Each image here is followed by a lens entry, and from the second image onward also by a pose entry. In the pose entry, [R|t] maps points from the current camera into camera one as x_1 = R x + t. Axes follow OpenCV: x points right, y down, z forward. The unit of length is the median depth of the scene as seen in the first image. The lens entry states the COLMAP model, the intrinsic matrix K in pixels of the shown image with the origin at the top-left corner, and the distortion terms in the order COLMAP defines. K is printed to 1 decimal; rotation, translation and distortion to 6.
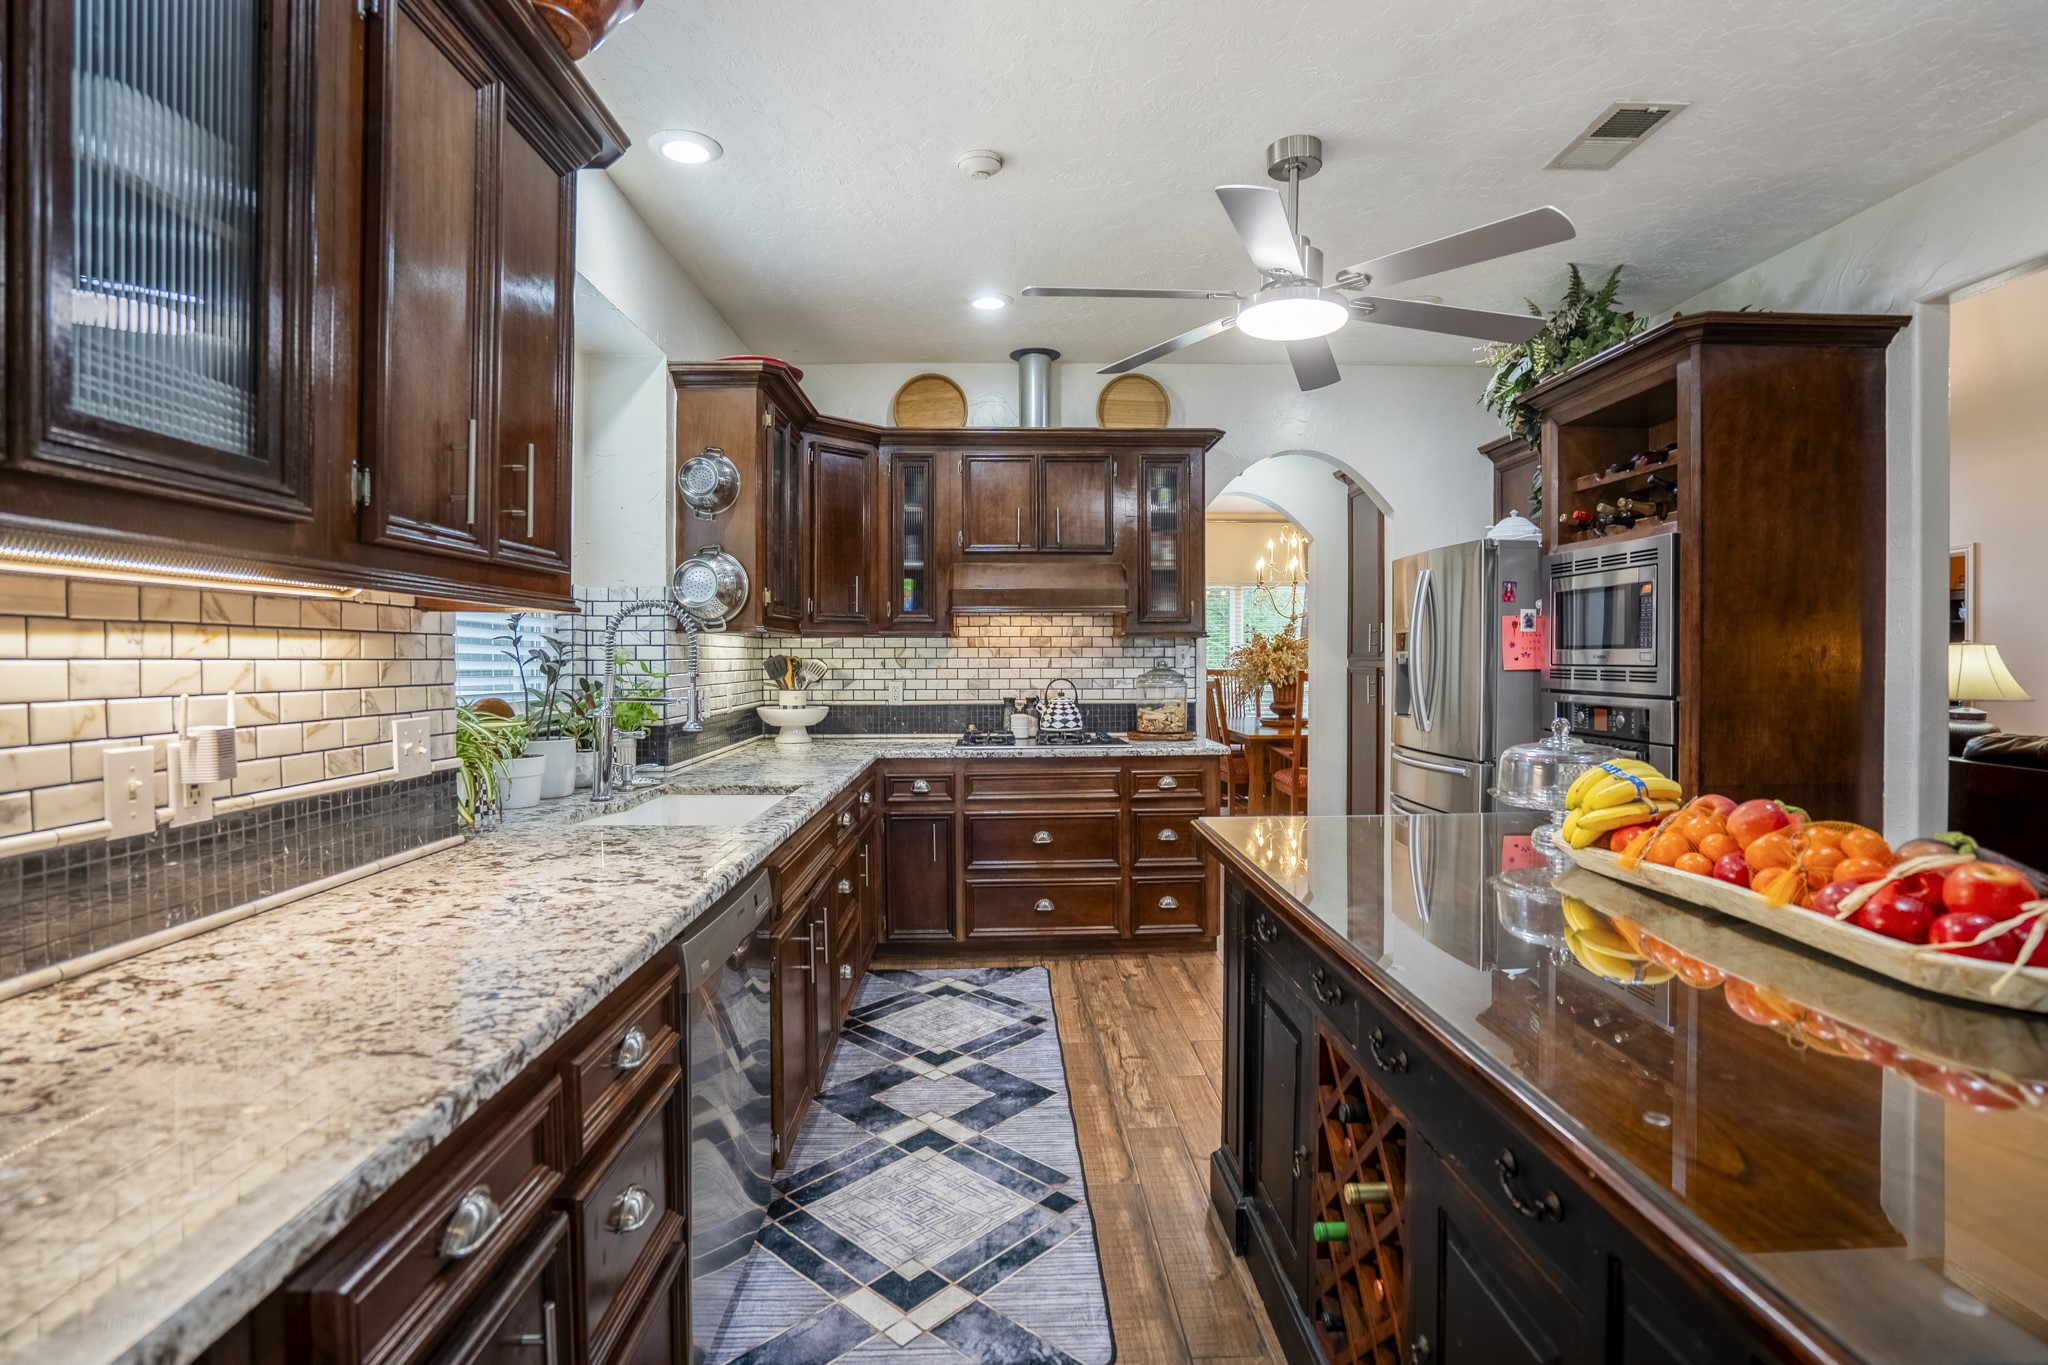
lens RADIAL K [[982.0, 0, 1016.8], [0, 982.0, 638.5], [0, 0, 1]] dist [-0.055891, 0.021697]
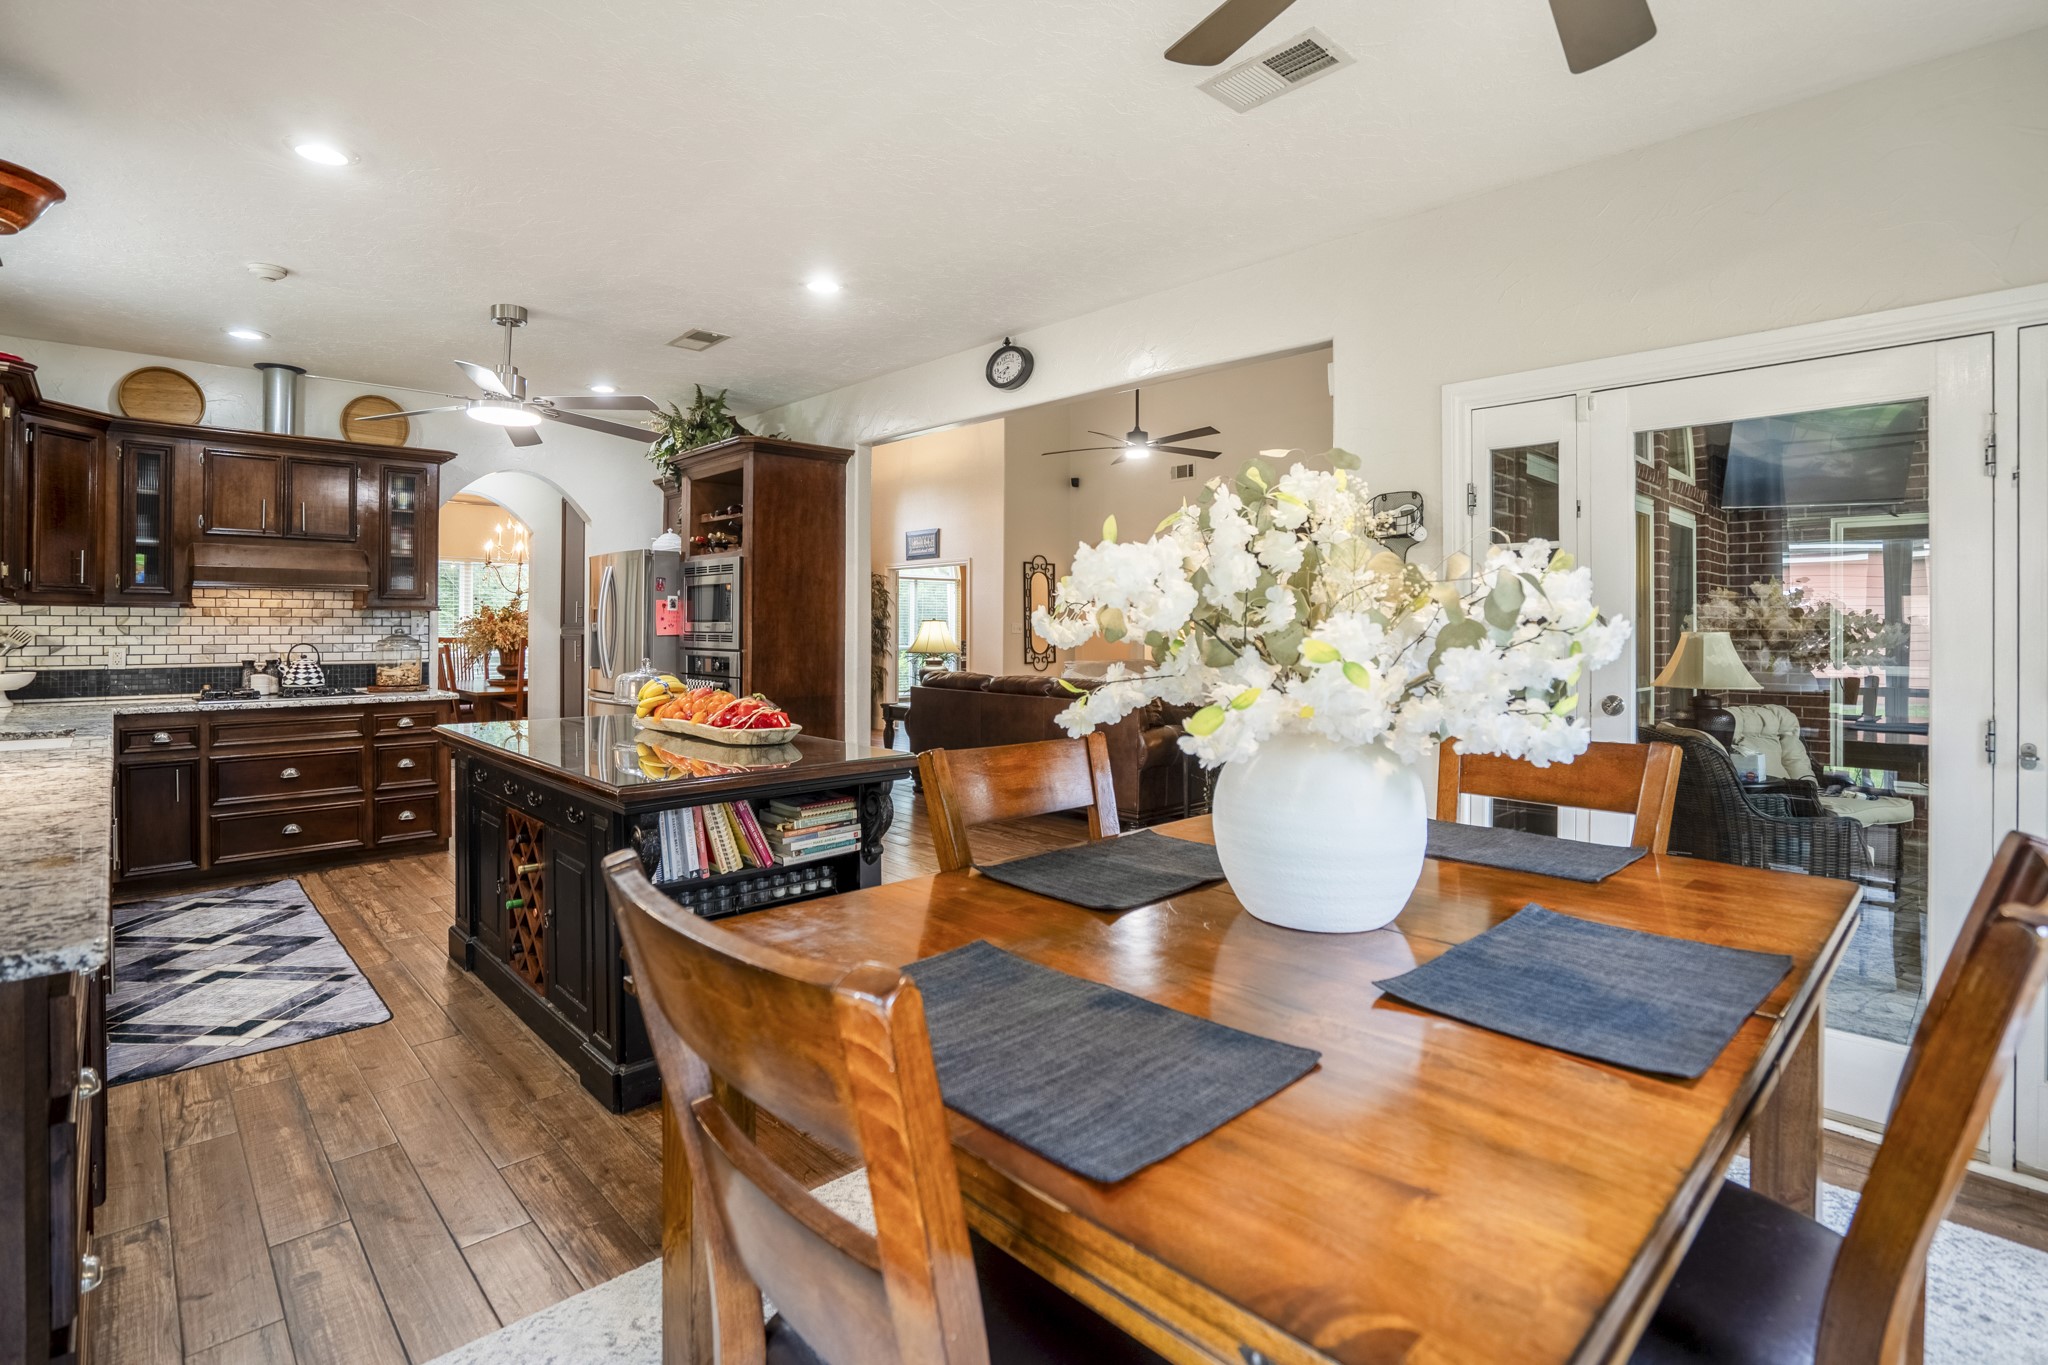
lens RADIAL K [[982.0, 0, 1016.8], [0, 982.0, 638.5], [0, 0, 1]] dist [-0.055891, 0.021697]
pose [[0.740367, -0.004060, 0.672190, -0.102030], [-0.016708, 0.999562, 0.024440, -0.008688], [-0.671995, -0.029326, 0.739975, -0.475762]]
